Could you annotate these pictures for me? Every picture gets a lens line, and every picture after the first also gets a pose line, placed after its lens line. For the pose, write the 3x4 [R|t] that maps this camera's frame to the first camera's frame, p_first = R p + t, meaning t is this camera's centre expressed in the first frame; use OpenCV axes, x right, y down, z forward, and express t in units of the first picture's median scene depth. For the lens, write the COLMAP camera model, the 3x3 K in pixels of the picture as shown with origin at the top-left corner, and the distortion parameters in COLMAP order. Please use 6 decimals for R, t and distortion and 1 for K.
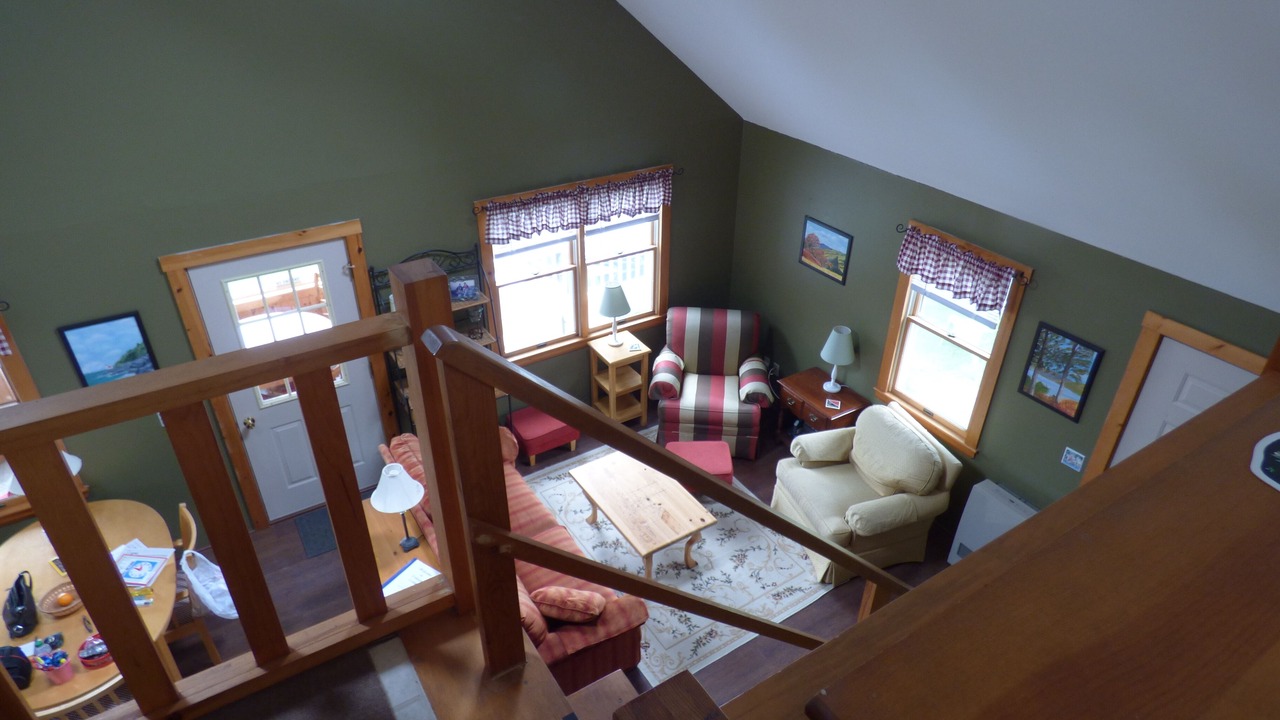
lens RADIAL K [[769.6, 0, 638.0], [0, 769.6, 358.0], [0, 0, 1]] dist [-0.007781, -0.003848]
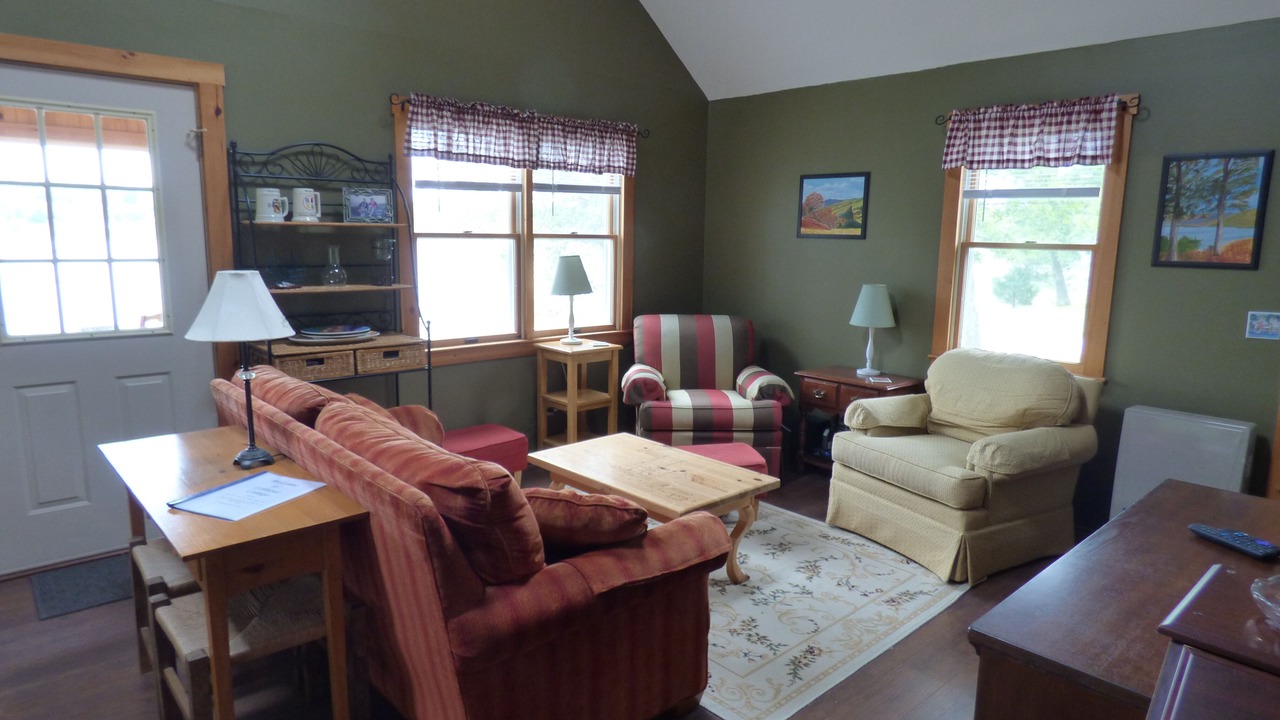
lens RADIAL K [[769.6, 0, 642.3], [0, 769.6, 354.8], [0, 0, 1]] dist [-0.007781, -0.003848]
pose [[0.985538, -0.017548, 0.168541, -0.102140], [0.079806, 0.925474, -0.370310, 0.313323], [-0.149482, 0.378405, 0.913490, 0.376330]]
